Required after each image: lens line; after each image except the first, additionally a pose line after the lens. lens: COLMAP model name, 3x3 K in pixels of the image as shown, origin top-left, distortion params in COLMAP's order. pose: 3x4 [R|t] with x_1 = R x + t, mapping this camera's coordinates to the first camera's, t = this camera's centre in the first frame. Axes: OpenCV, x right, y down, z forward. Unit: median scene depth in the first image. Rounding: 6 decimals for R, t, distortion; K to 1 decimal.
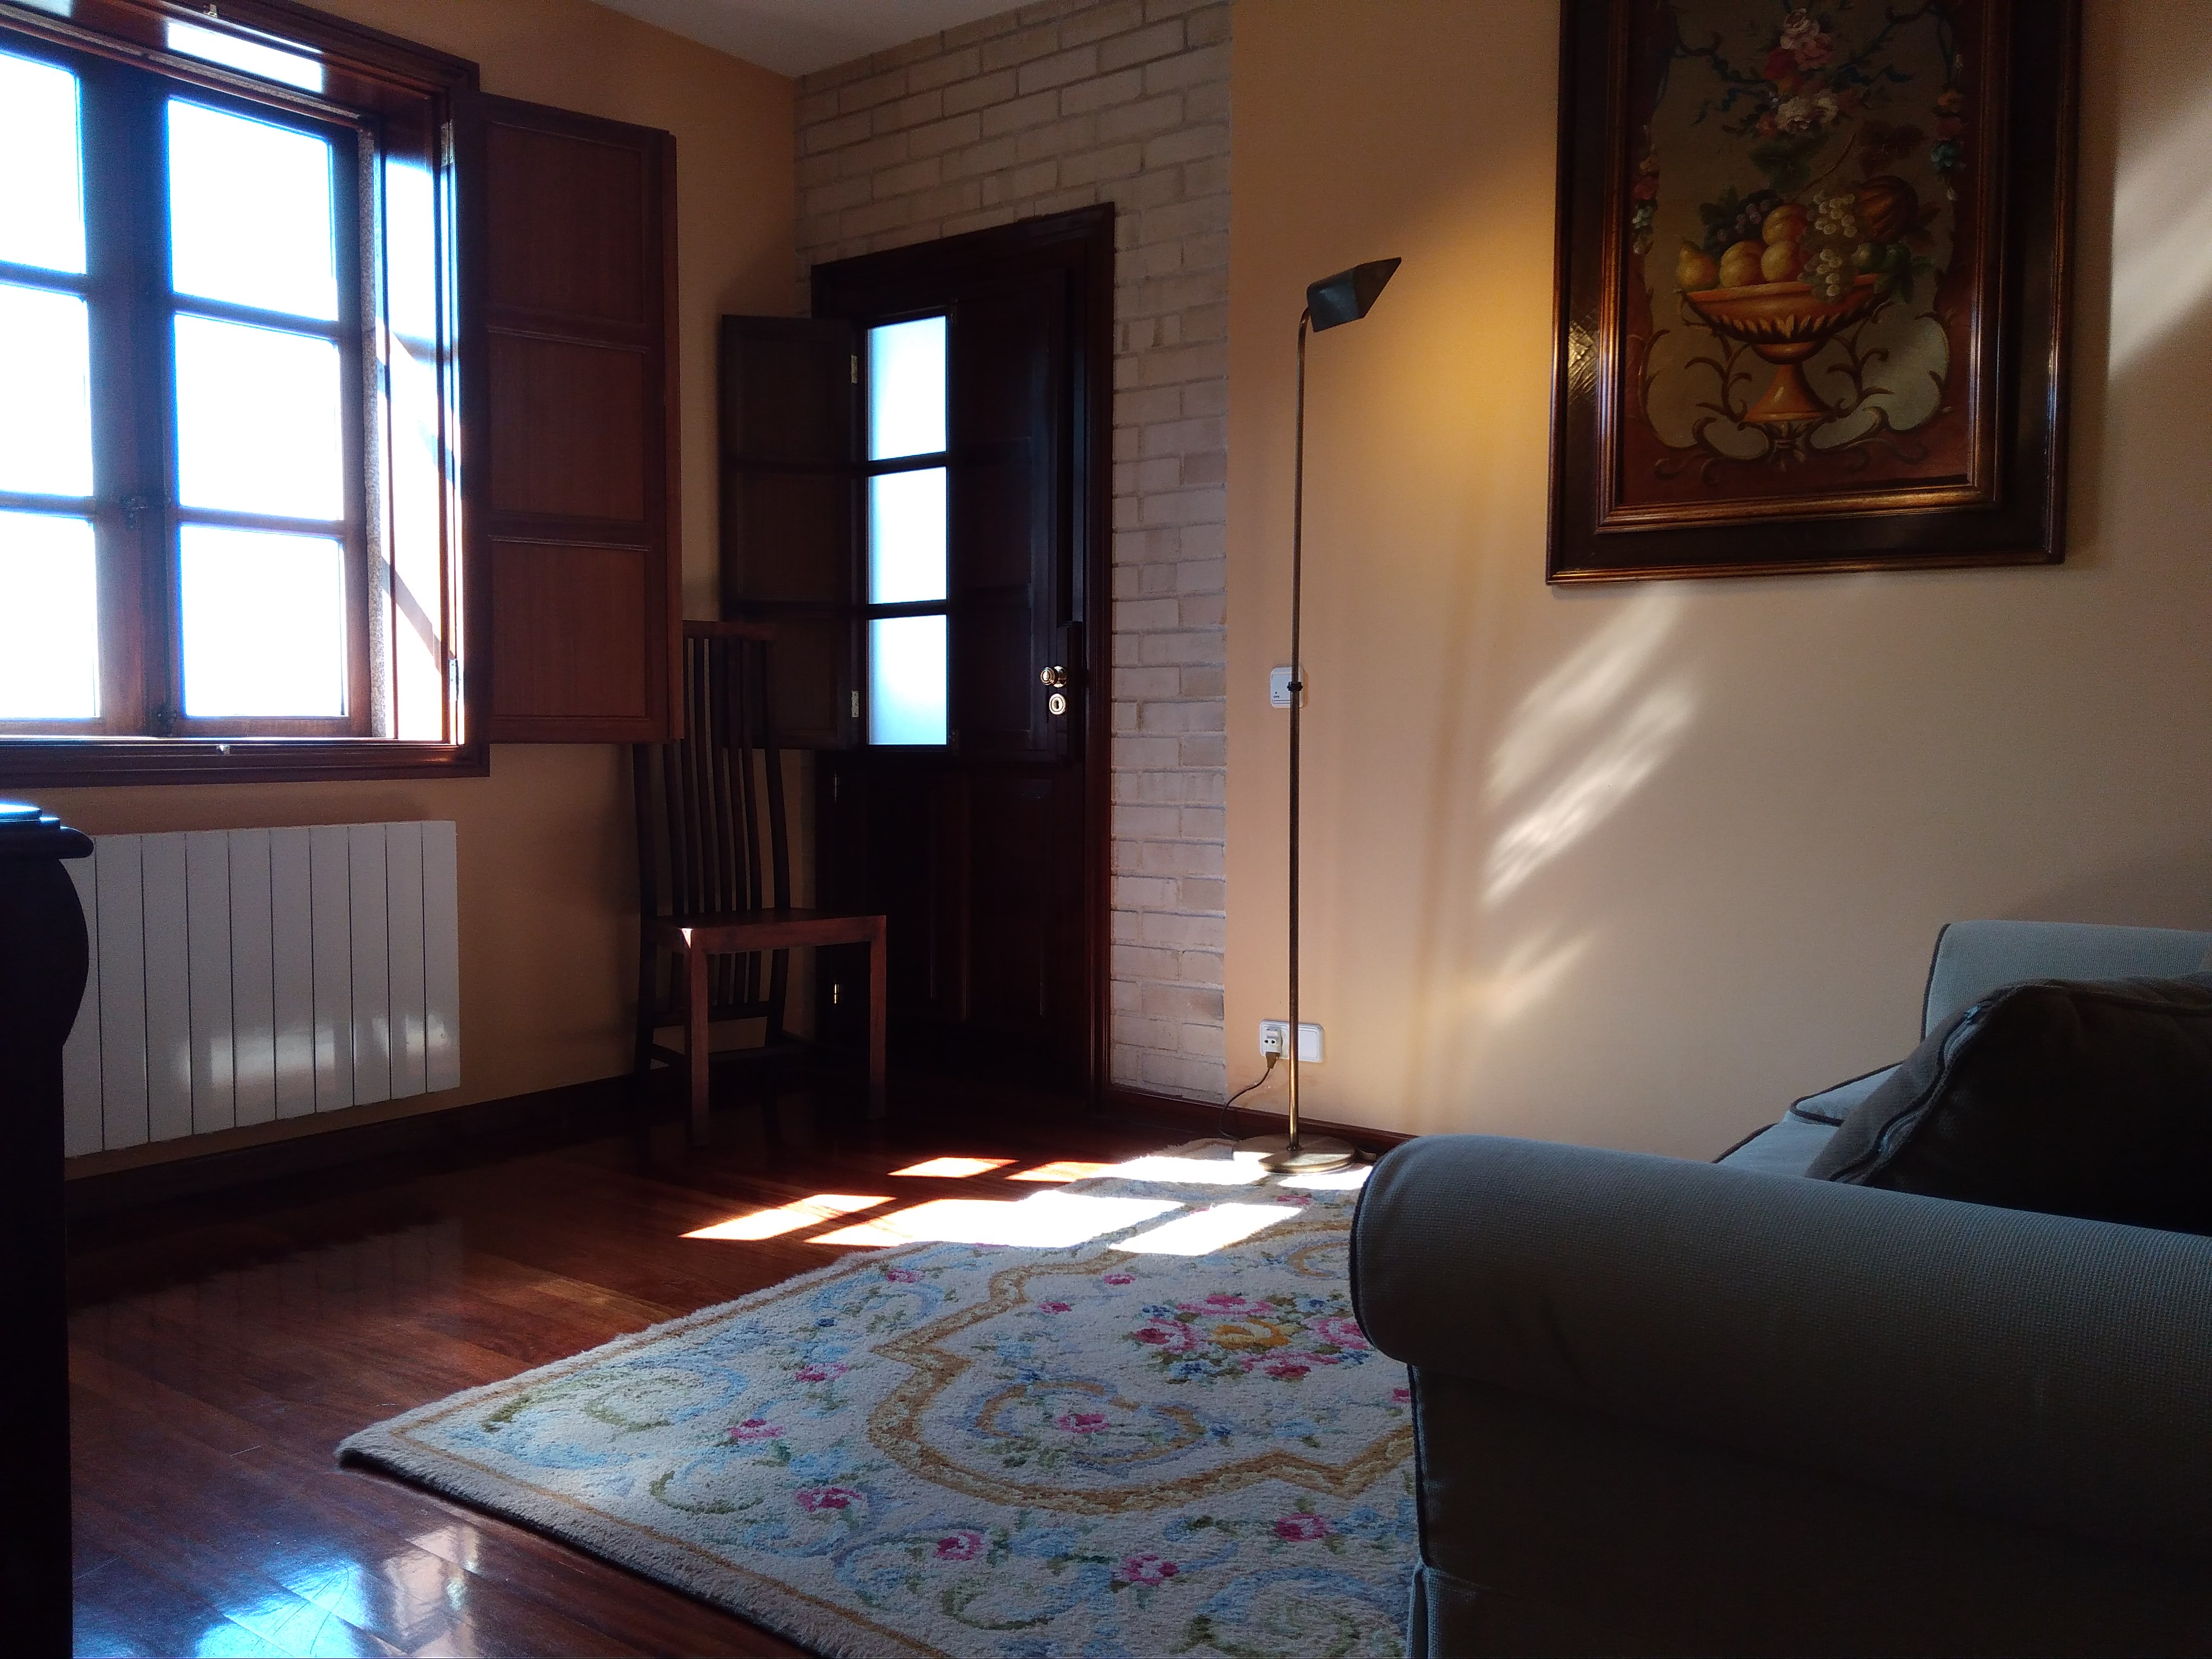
lens RADIAL K [[1798.6, 0, 1114.3], [0, 1798.6, 818.8], [0, 0, 1]] dist [0.097189, -0.144171]
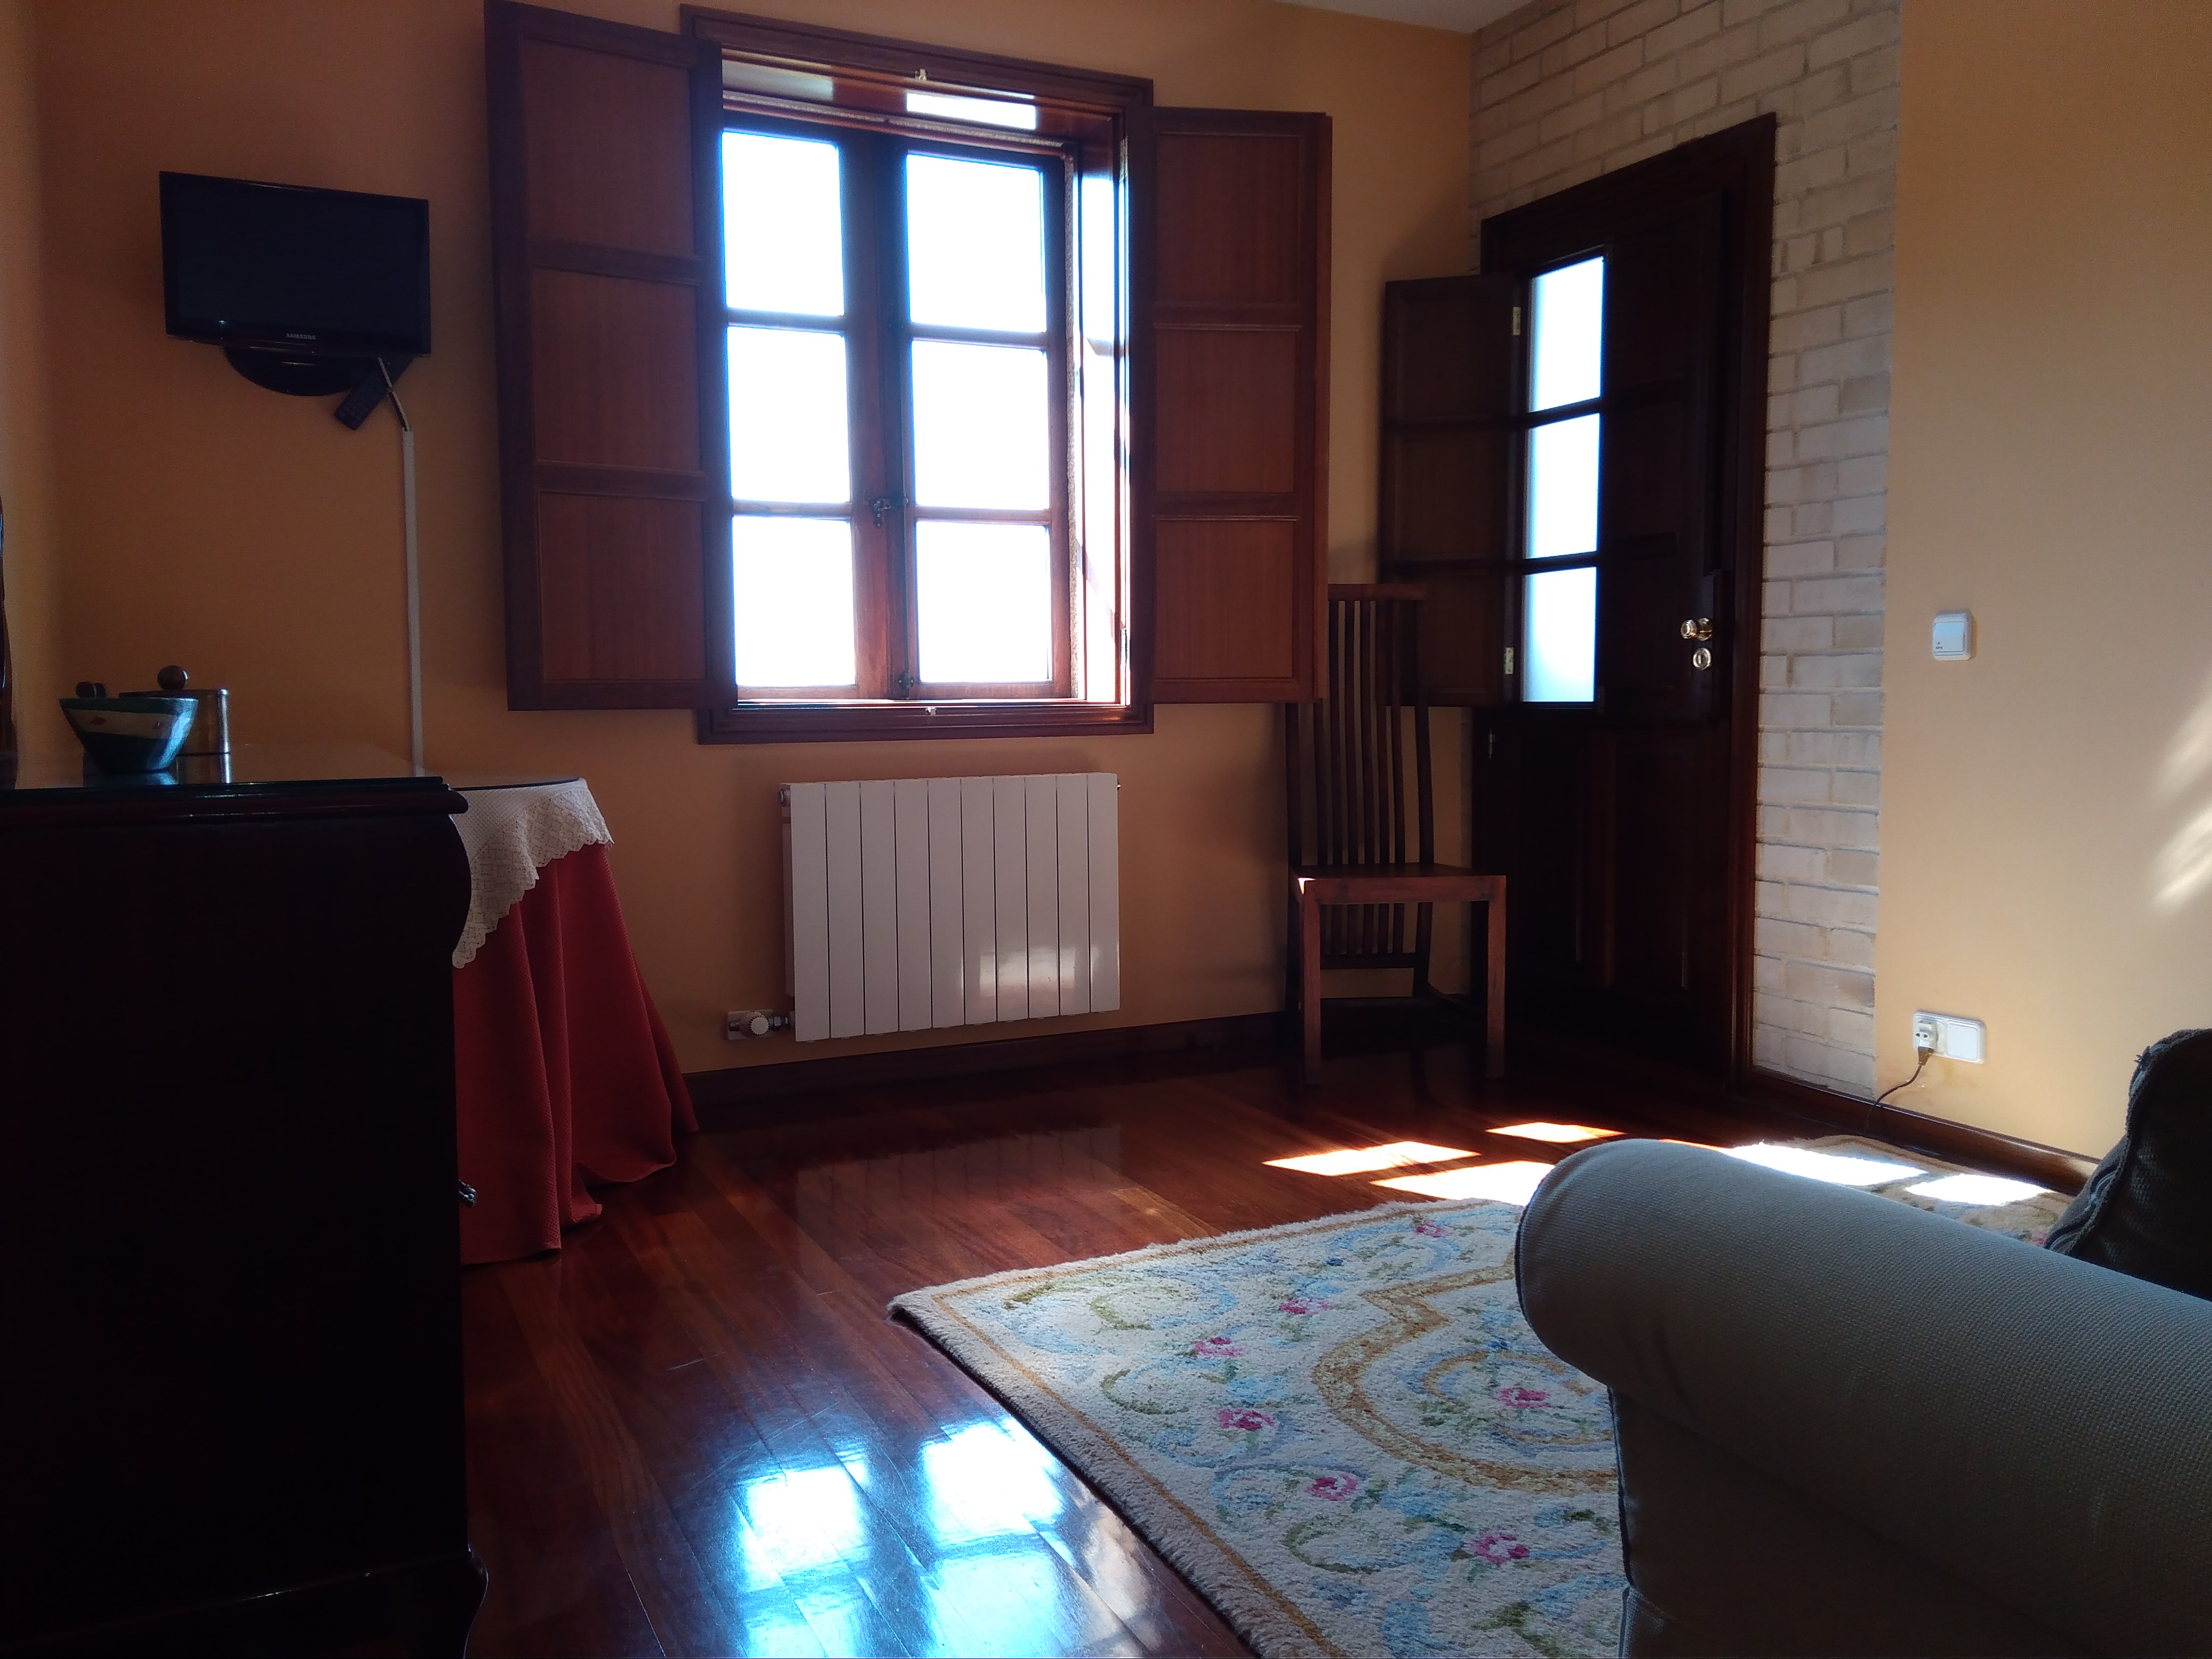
lens RADIAL K [[1798.6, 0, 1116.1], [0, 1798.6, 816.9], [0, 0, 1]] dist [0.097189, -0.144171]
pose [[0.884682, 0.027522, -0.465382, 0.147468], [-0.014200, 0.999384, 0.032108, -0.007403], [0.465979, -0.021797, 0.884527, 0.017060]]
